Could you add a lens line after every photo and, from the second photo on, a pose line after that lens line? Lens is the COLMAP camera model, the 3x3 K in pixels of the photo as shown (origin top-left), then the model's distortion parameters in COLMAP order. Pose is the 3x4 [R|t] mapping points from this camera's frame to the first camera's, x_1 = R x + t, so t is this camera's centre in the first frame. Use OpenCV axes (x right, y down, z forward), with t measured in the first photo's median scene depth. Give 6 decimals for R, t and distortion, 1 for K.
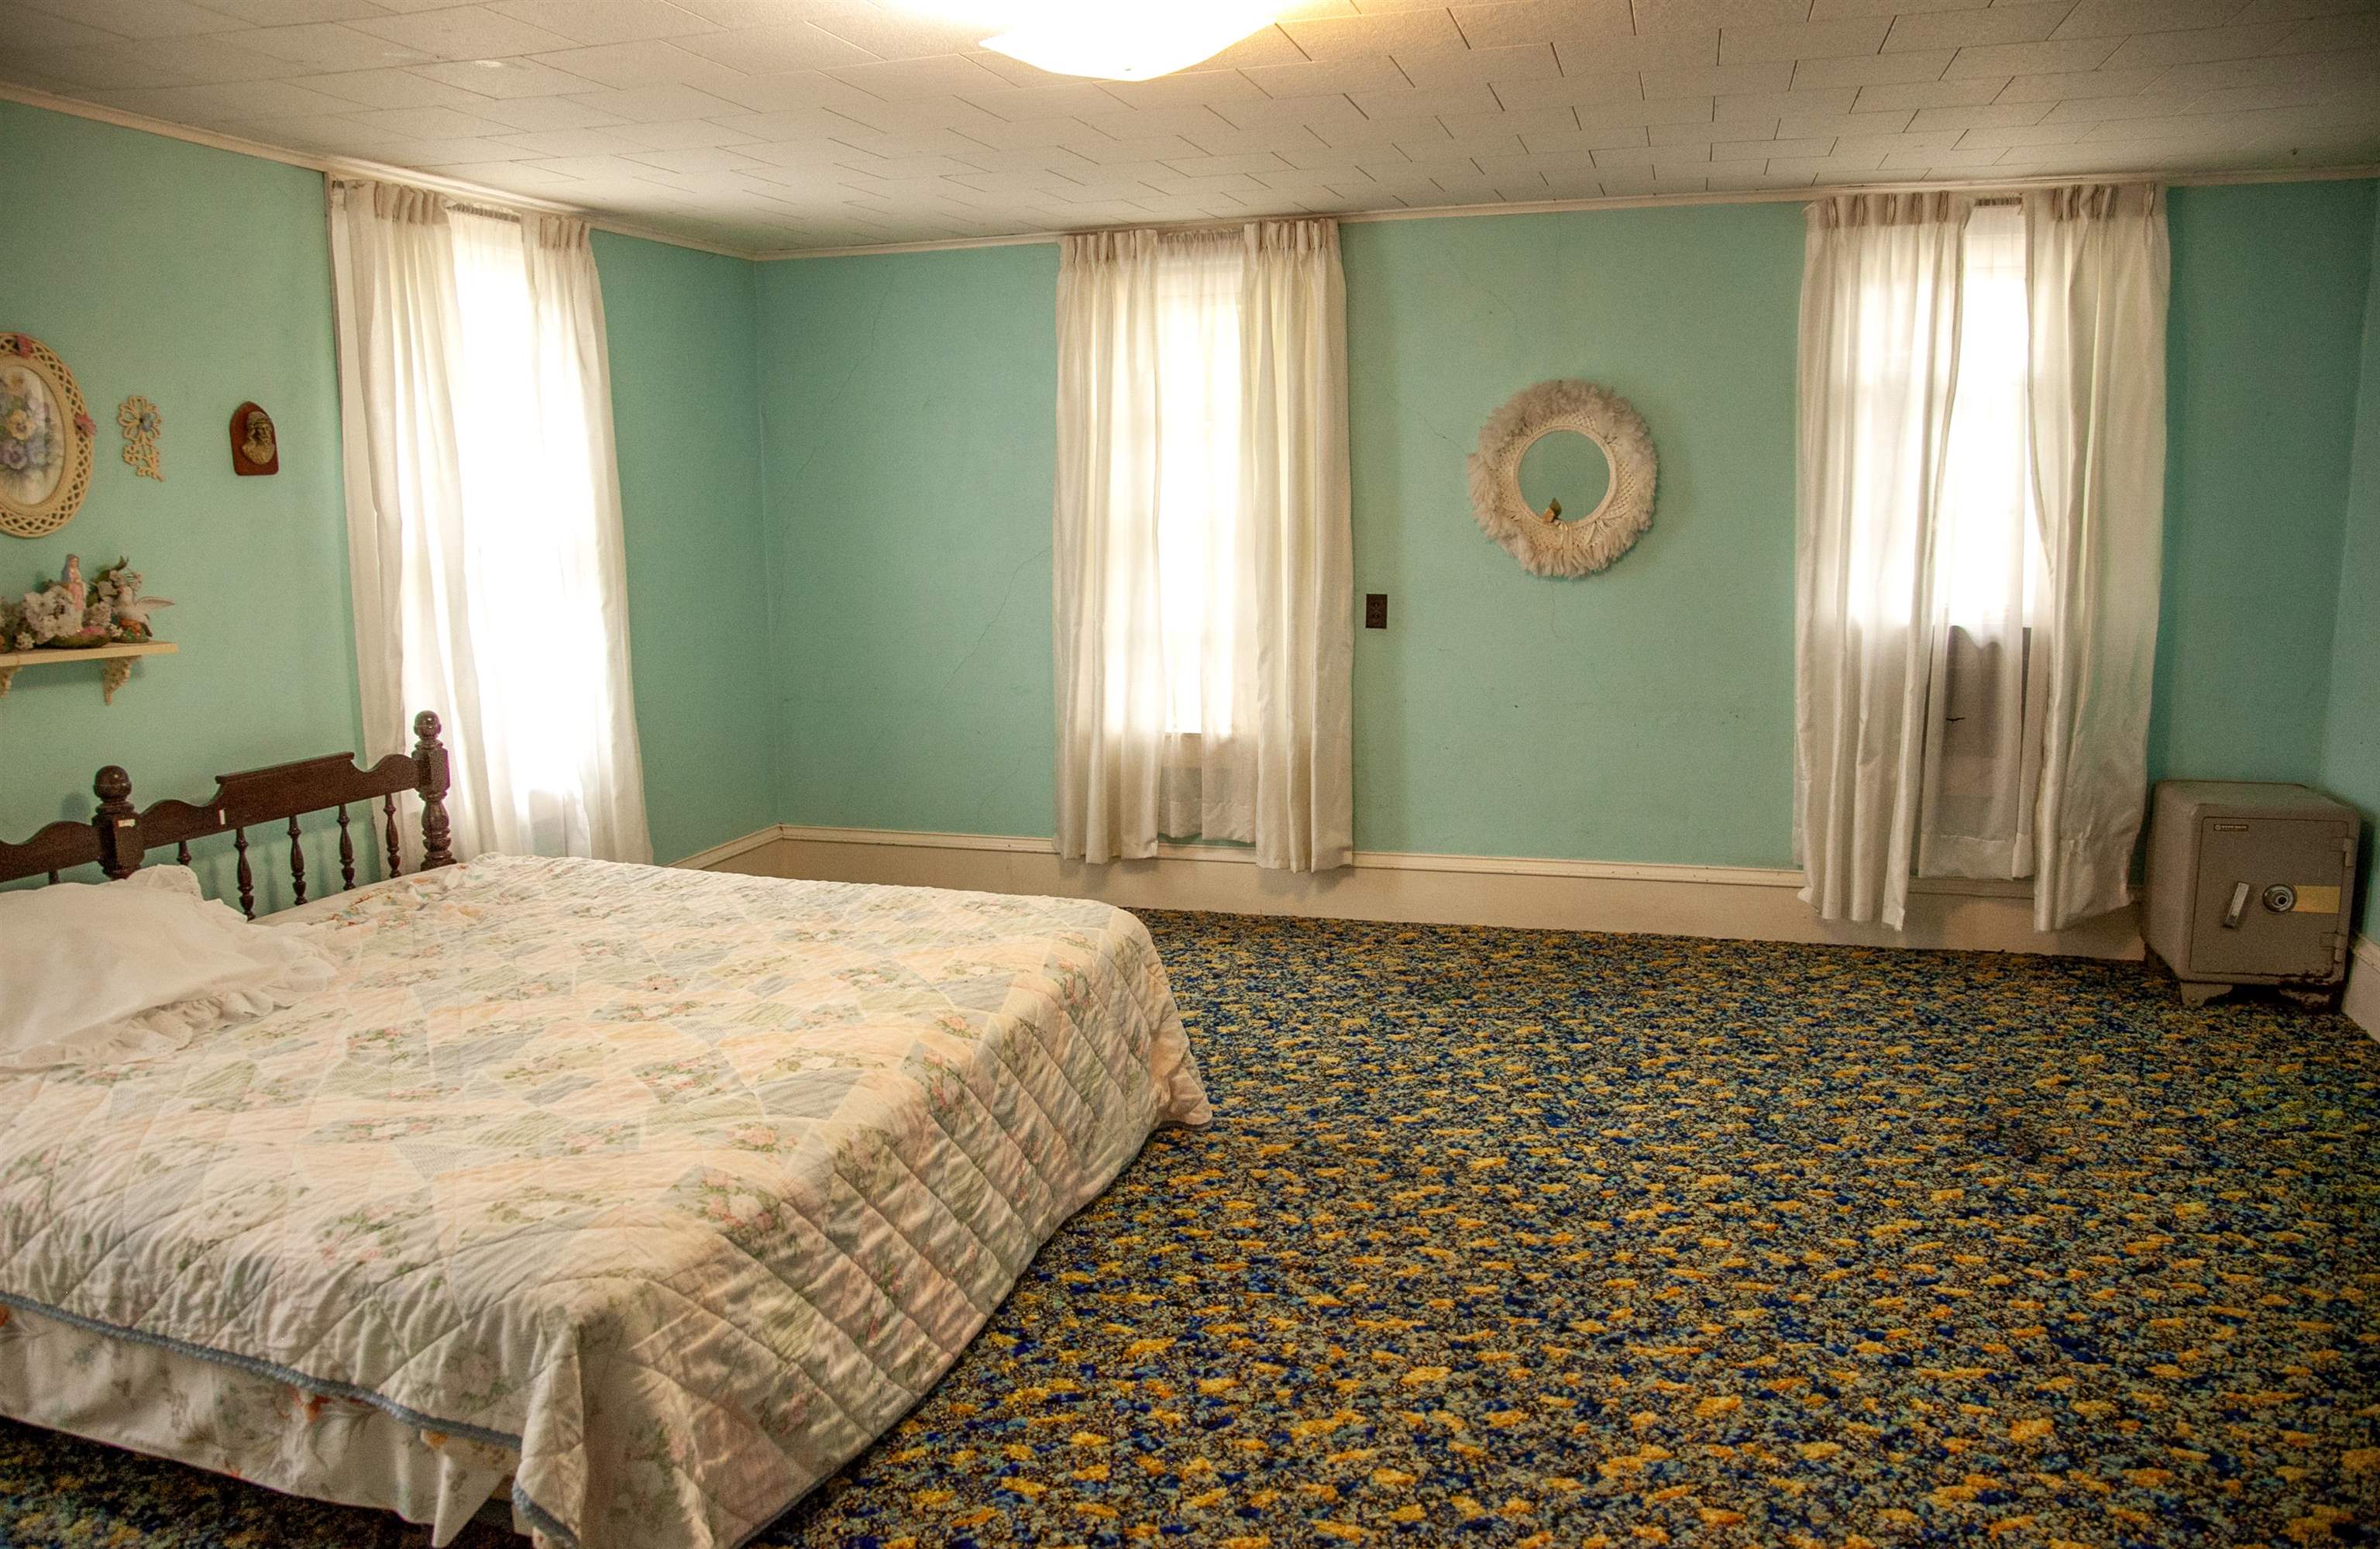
lens RADIAL K [[1684.7, 0, 1190.0], [0, 1684.7, 774.5], [0, 0, 1]] dist [-0.128597, 0.076563]
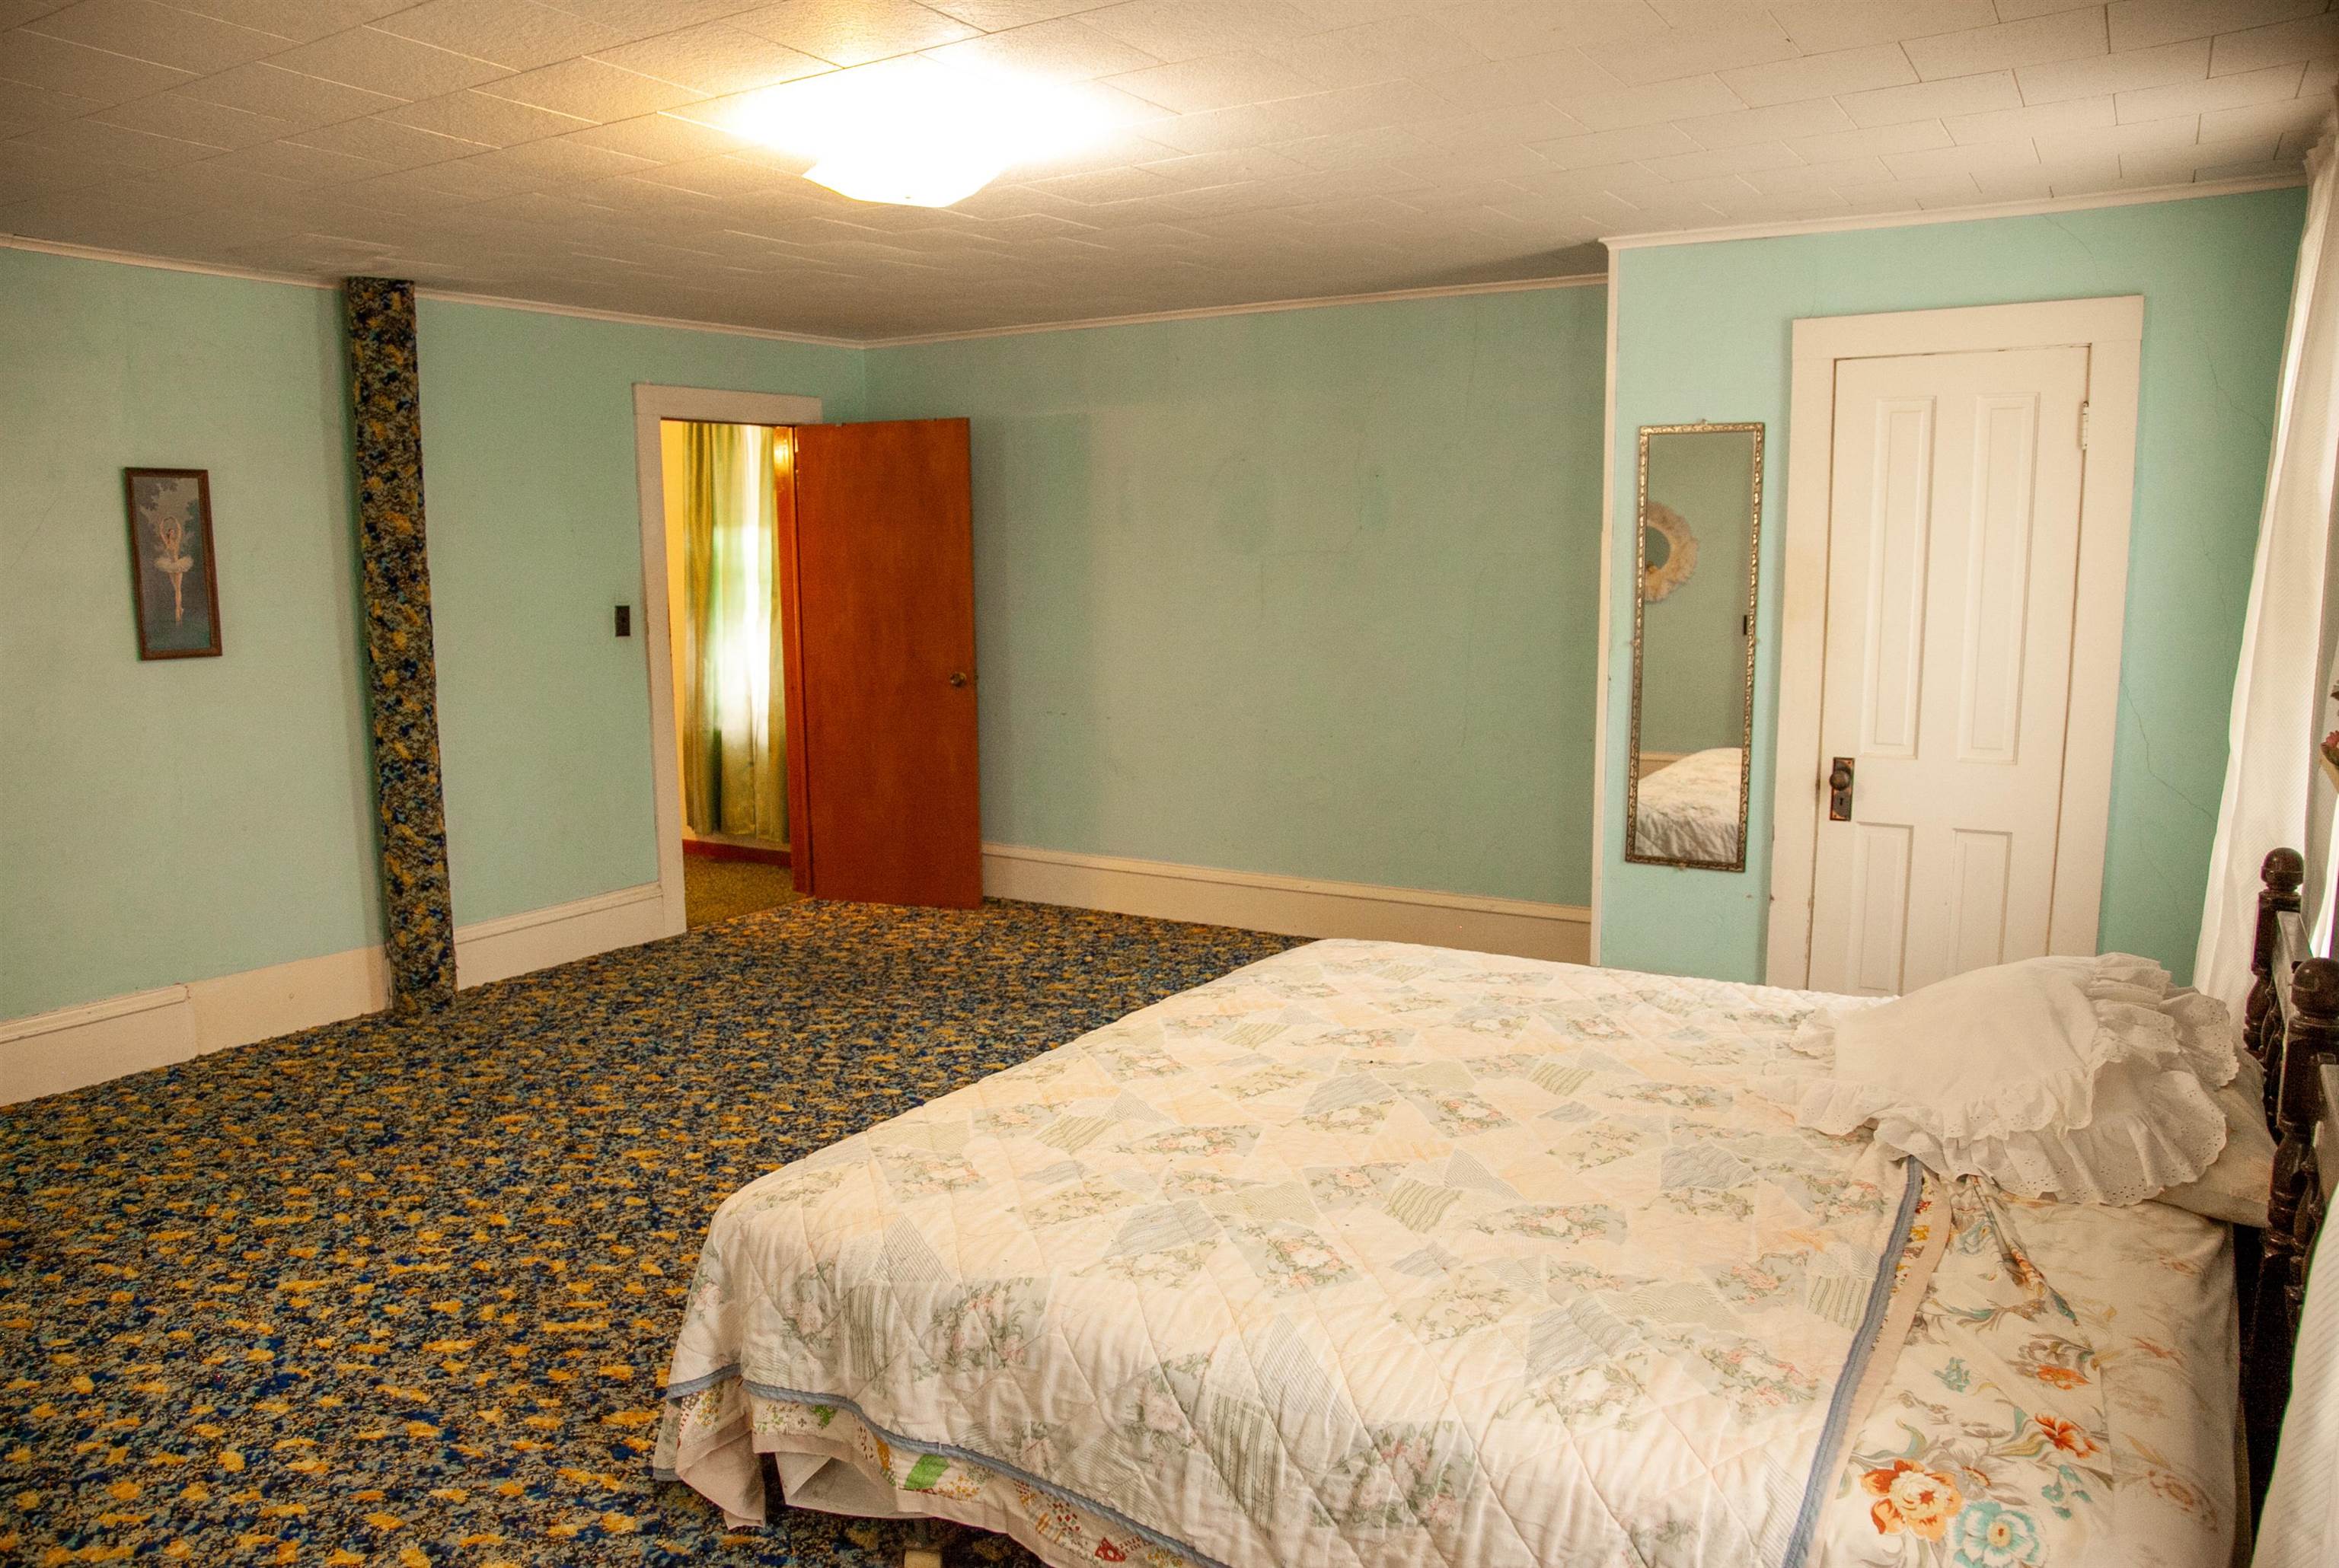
lens RADIAL K [[1603.7, 0, 1166.1], [0, 1603.7, 789.1], [0, 0, 1]] dist [-0.124559, 0.074105]
pose [[-0.970161, -0.015437, 0.241972, -0.401006], [0.060709, 0.950717, 0.304059, -0.282815], [-0.234740, 0.309676, -0.921411, 1.714073]]
